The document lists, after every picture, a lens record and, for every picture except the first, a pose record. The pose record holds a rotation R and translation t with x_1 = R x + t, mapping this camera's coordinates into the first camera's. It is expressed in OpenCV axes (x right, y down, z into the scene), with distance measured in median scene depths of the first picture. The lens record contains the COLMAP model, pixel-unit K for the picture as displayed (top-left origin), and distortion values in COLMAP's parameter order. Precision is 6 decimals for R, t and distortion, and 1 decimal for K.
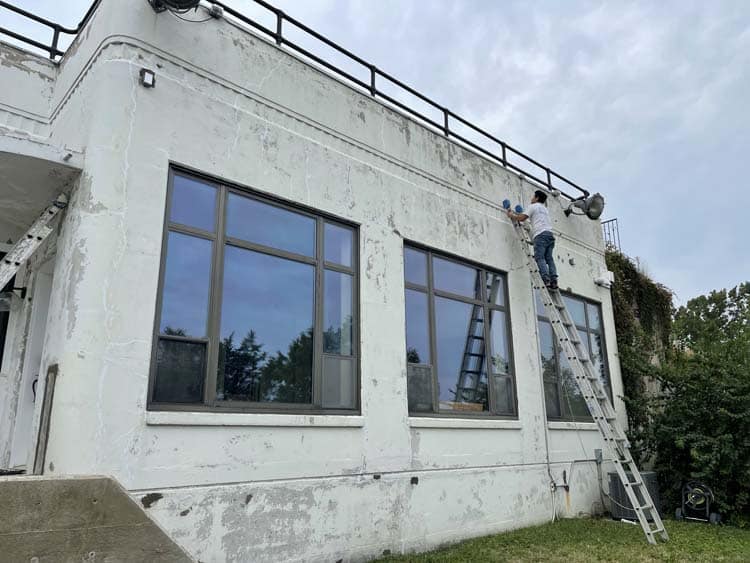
lens RADIAL K [[566.3, 0, 385.2], [0, 566.3, 282.3], [0, 0, 1]] dist [0.086185, -0.113608]
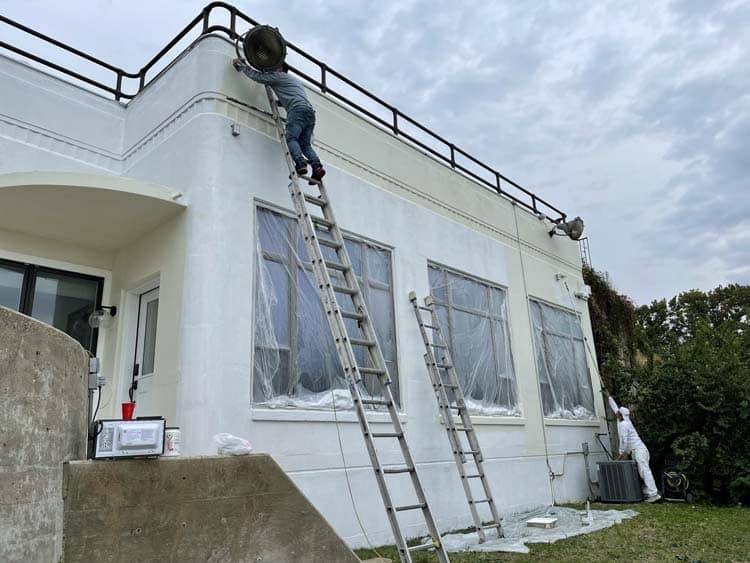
lens RADIAL K [[567.5, 0, 384.1], [0, 567.5, 282.9], [0, 0, 1]] dist [0.086352, -0.120125]
pose [[0.996722, -0.007815, 0.080526, -0.158724], [0.009505, 0.999742, -0.020628, -0.007800], [-0.080344, 0.021325, 0.996539, -0.147663]]
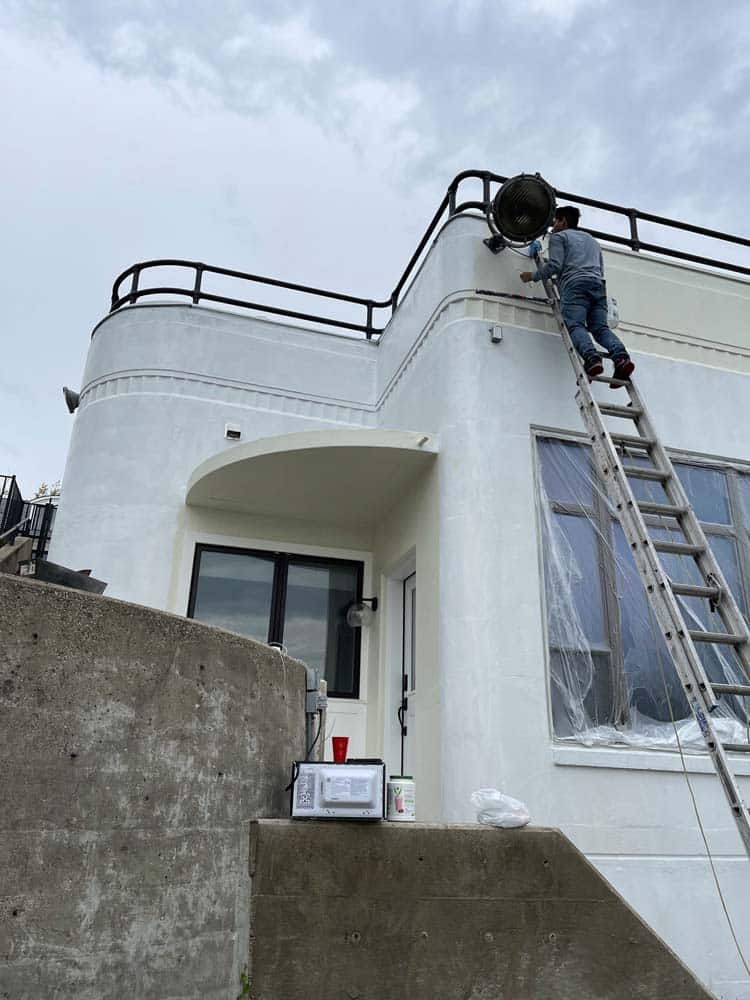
lens RADIAL K [[755.1, 0, 374.3], [0, 755.1, 504.3], [0, 0, 1]] dist [0.086185, -0.113608]
pose [[0.892332, -0.126998, -0.433146, -0.097707], [0.083897, 0.989547, -0.117298, 0.002275], [0.443515, 0.068329, 0.893659, -0.027026]]
